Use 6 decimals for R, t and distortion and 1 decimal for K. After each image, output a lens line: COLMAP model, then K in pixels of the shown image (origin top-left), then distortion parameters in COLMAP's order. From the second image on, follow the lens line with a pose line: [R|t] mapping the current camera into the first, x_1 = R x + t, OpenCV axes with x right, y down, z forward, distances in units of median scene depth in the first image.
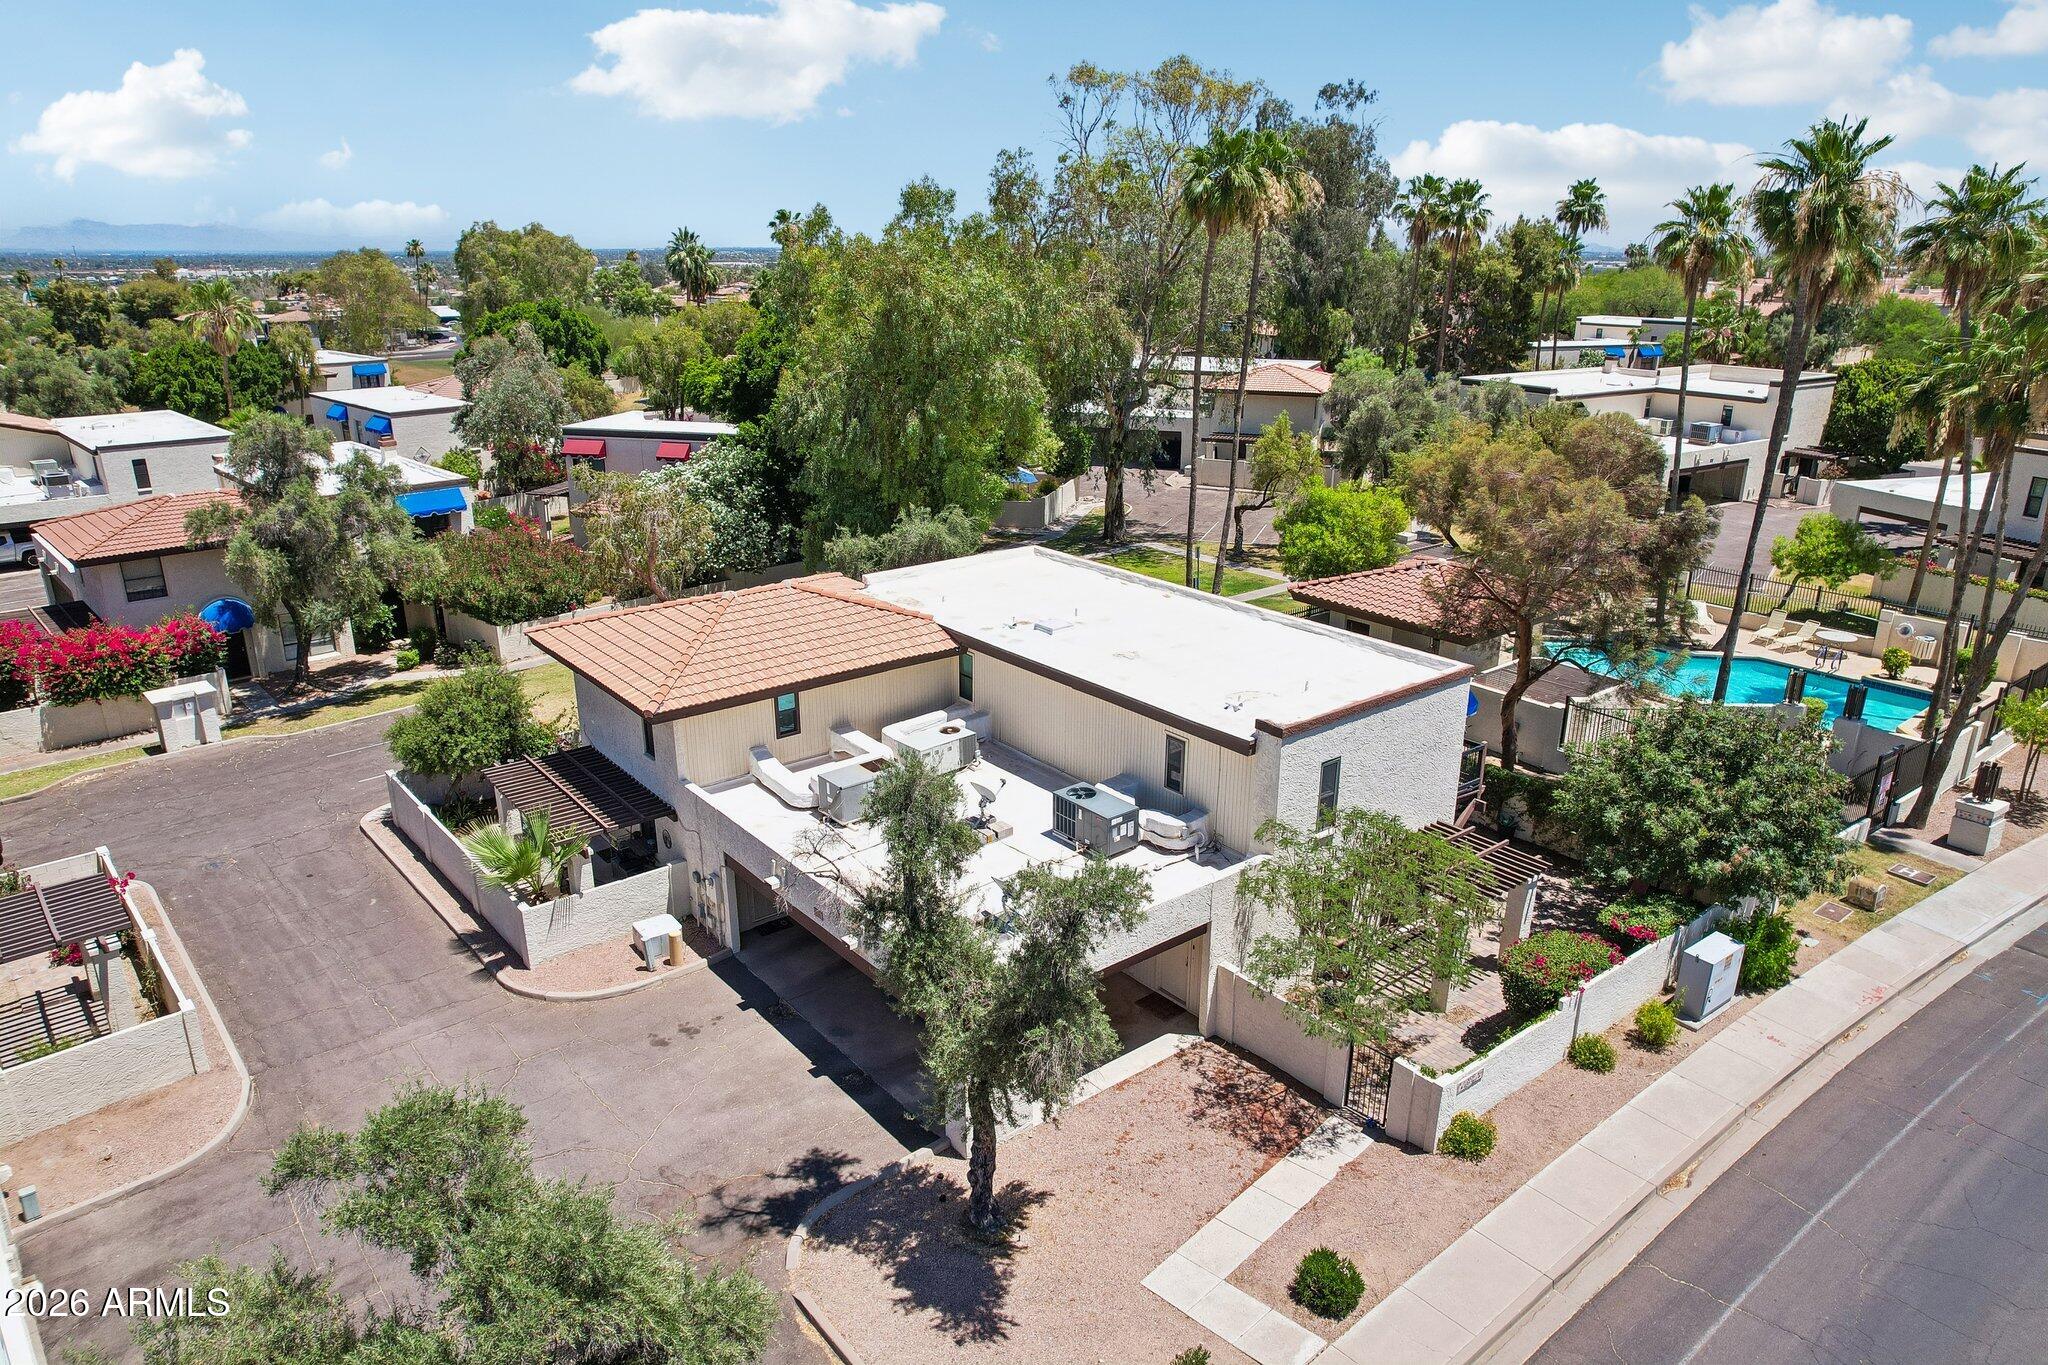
lens RADIAL K [[1332.0, 0, 1031.7], [0, 1332.0, 670.5], [0, 0, 1]] dist [-0.062347, 0.031800]
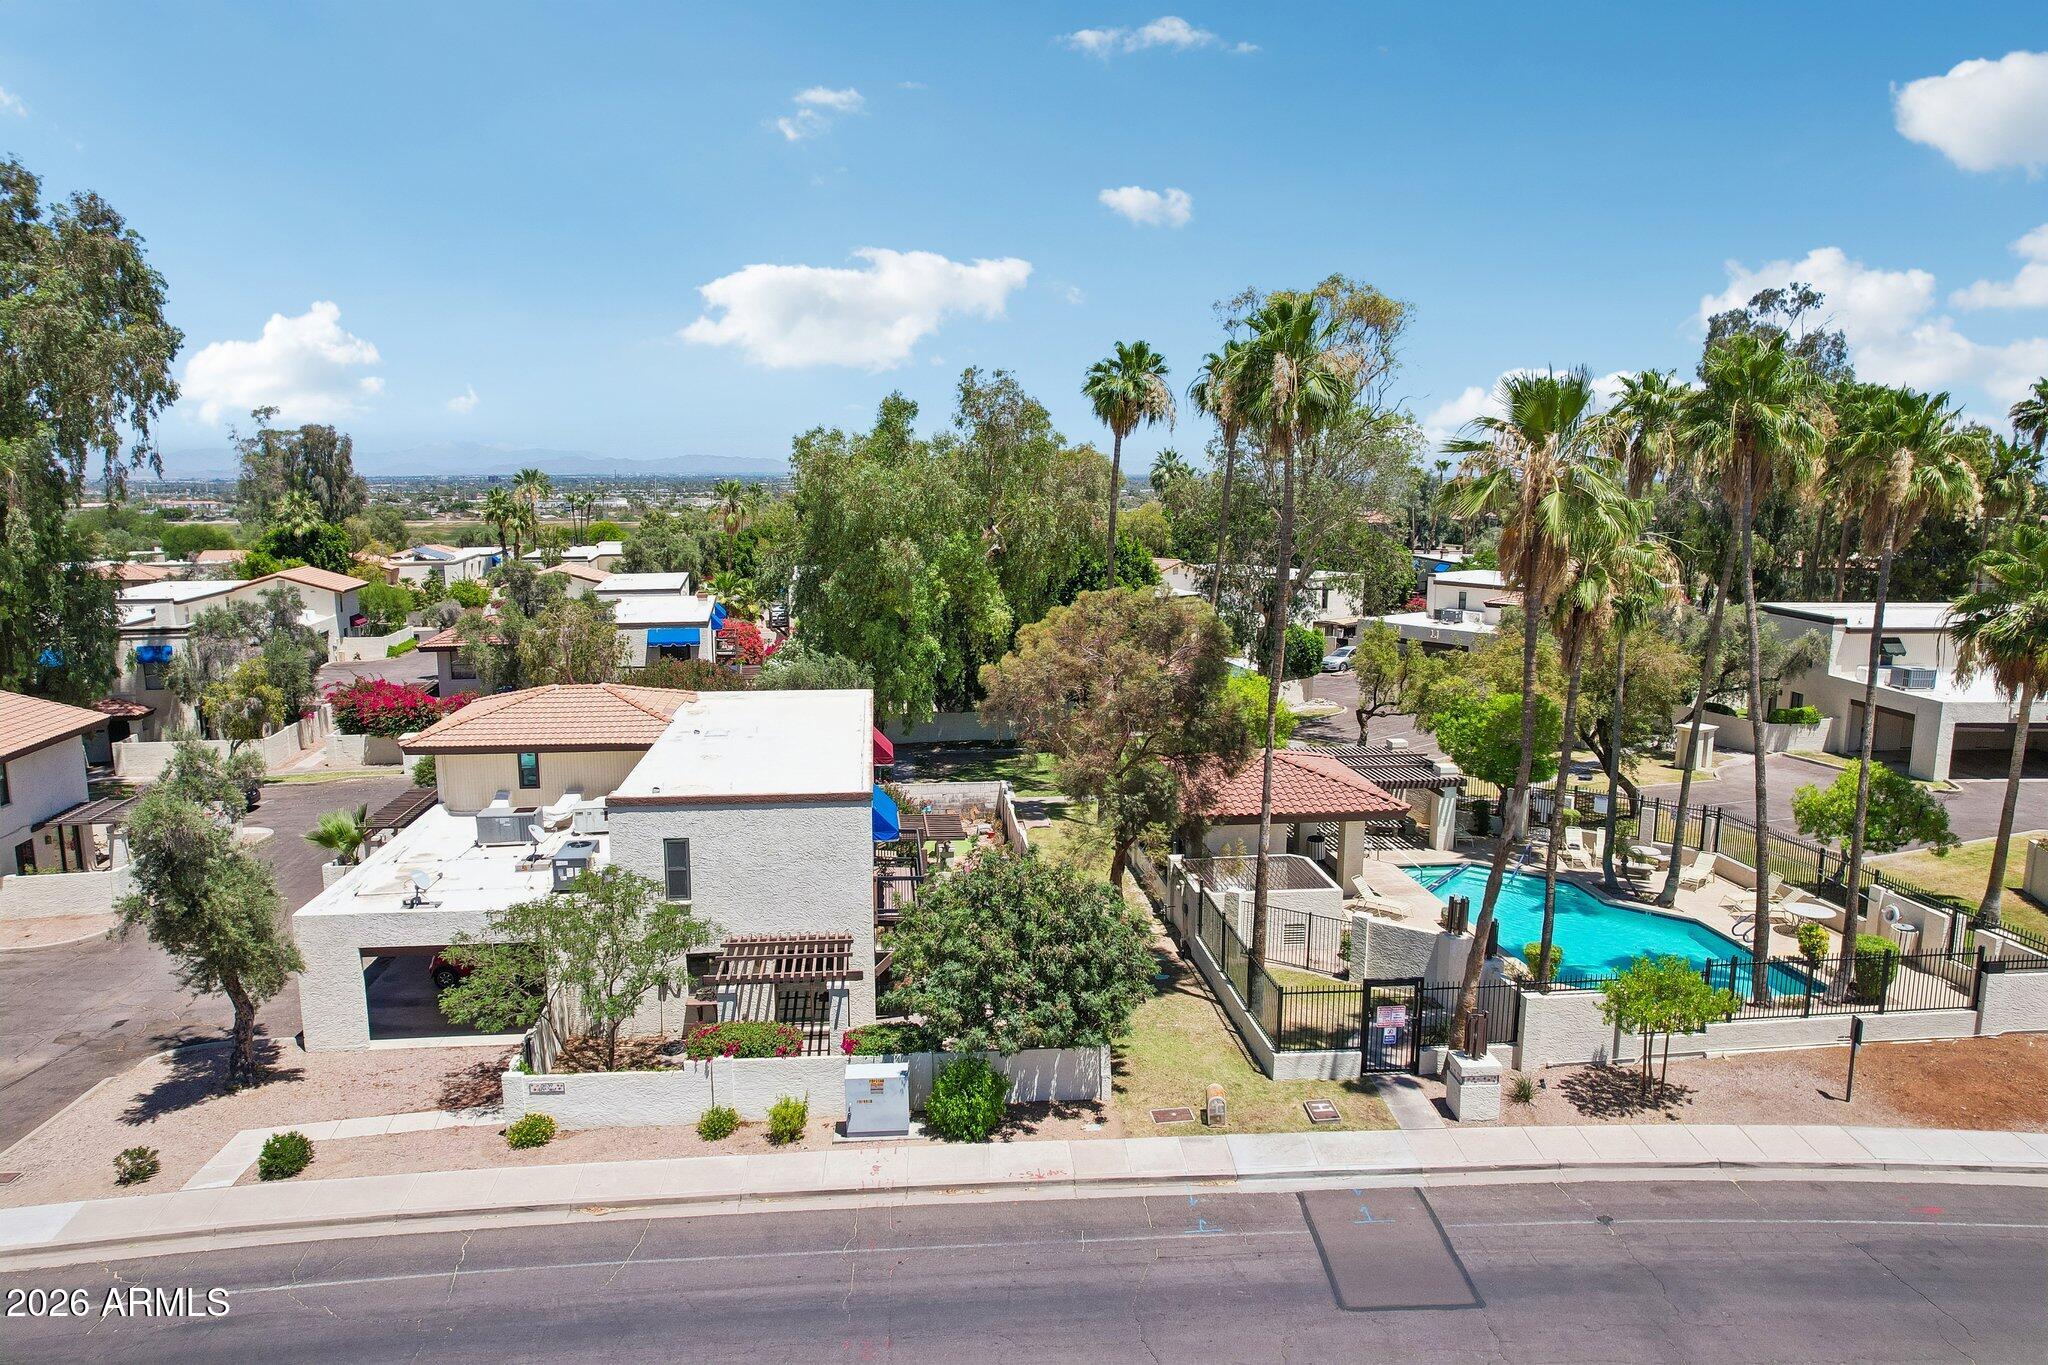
lens RADIAL K [[1332.0, 0, 1031.7], [0, 1332.0, 670.5], [0, 0, 1]] dist [-0.062347, 0.031800]
pose [[0.848663, 0.079643, -0.522904, 1.294522], [-0.164723, 0.979232, -0.118197, 0.007698], [0.502631, 0.186444, 0.844157, 0.138362]]
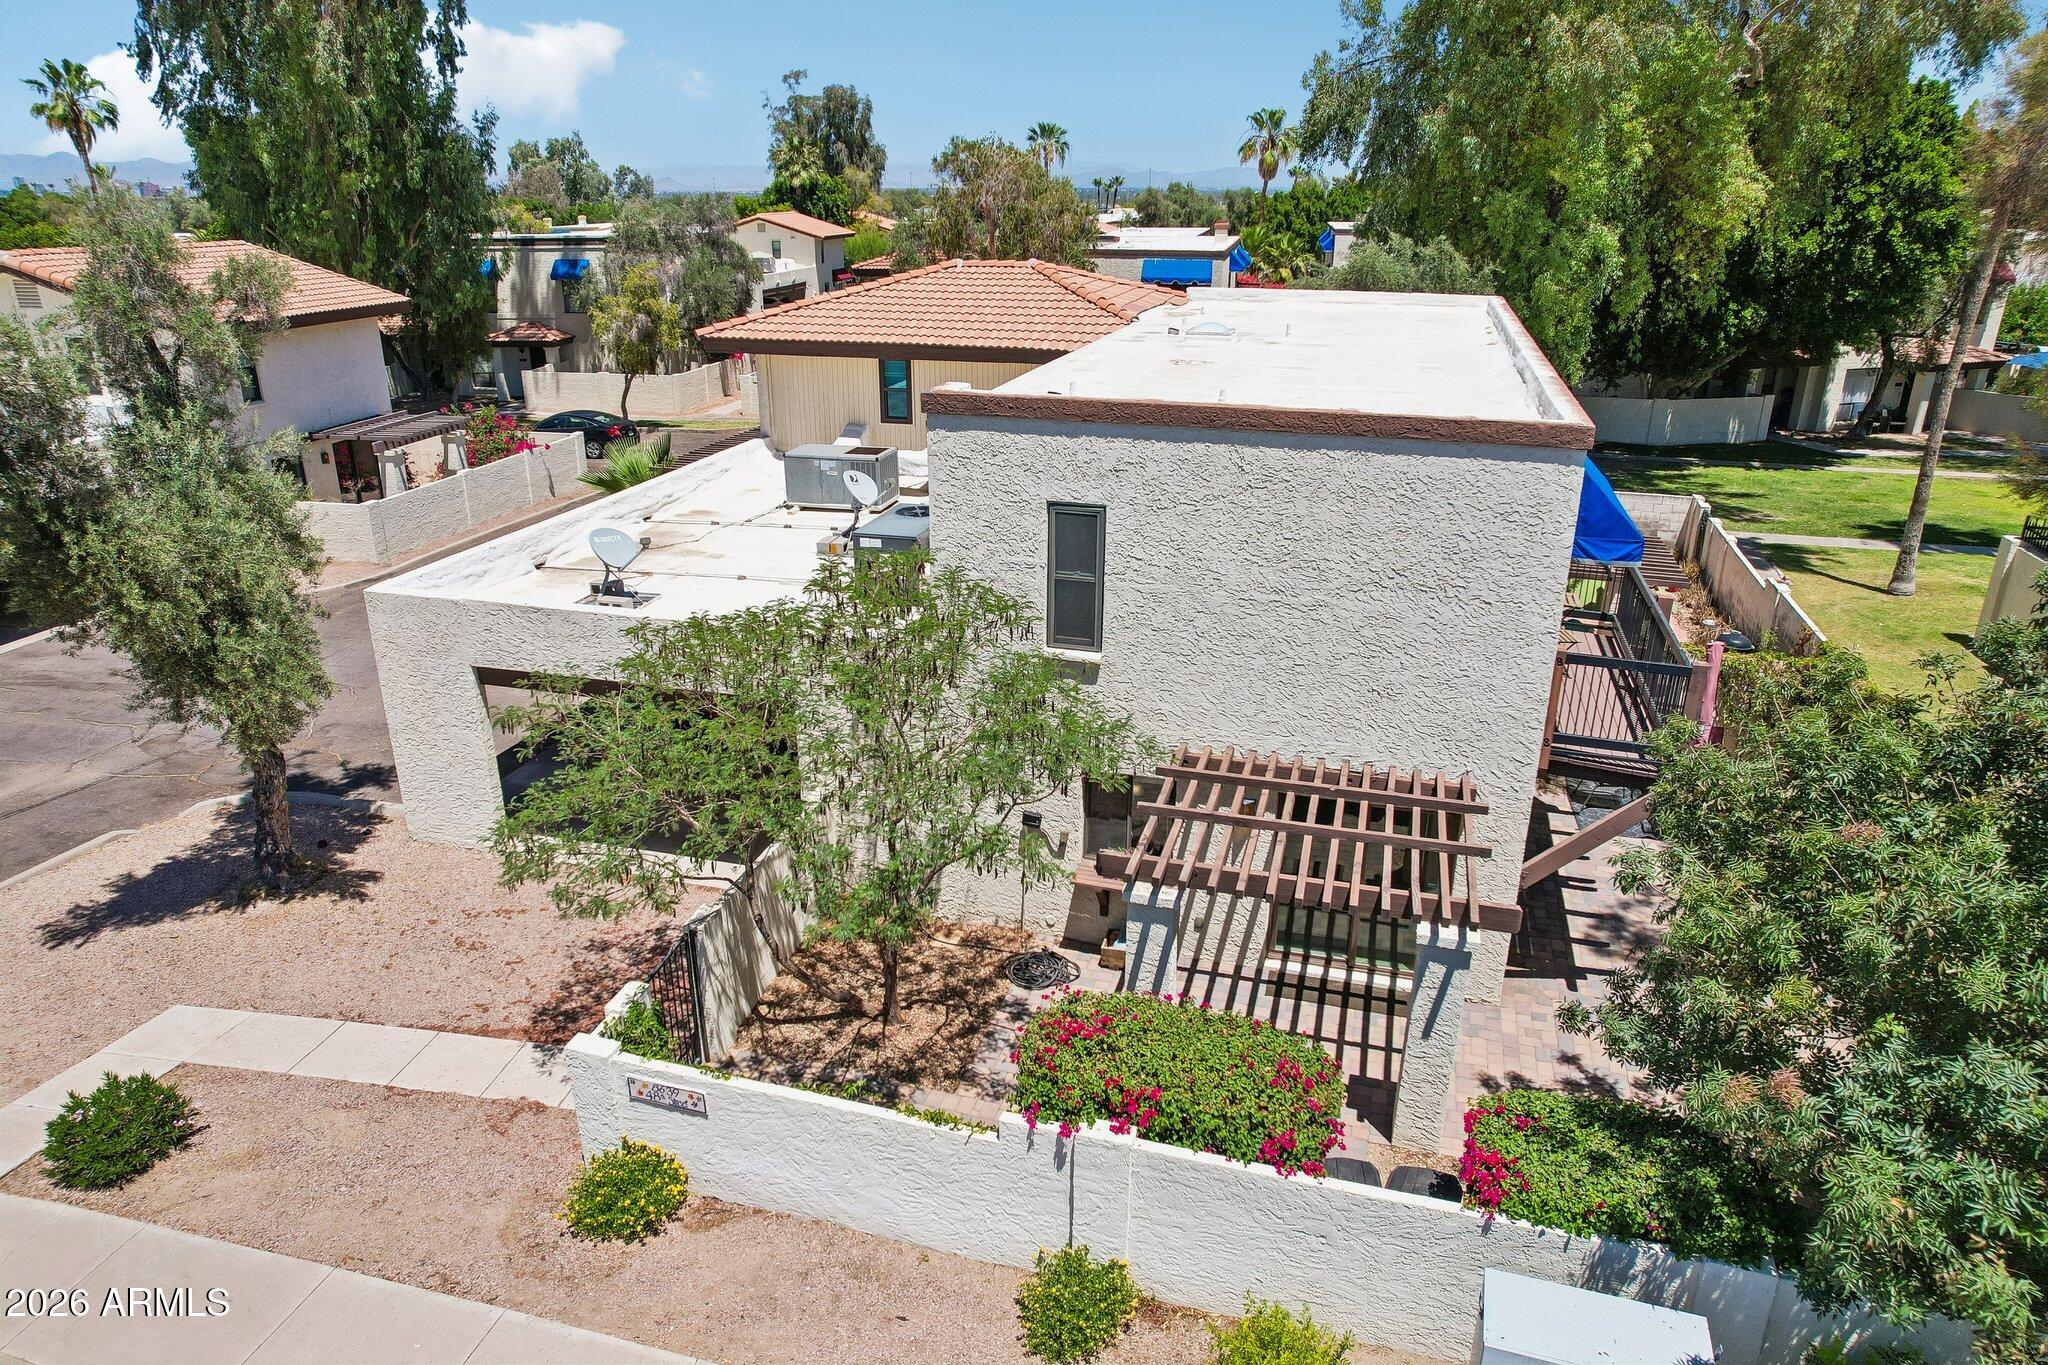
lens RADIAL K [[1302.9, 0, 1019.5], [0, 1302.9, 685.6], [0, 0, 1]] dist [-0.061902, 0.039128]
pose [[0.574977, 0.291427, -0.764508, 0.708760], [-0.254341, 0.951782, 0.171528, 0.061899], [0.777632, 0.095821, 0.621374, 0.791449]]
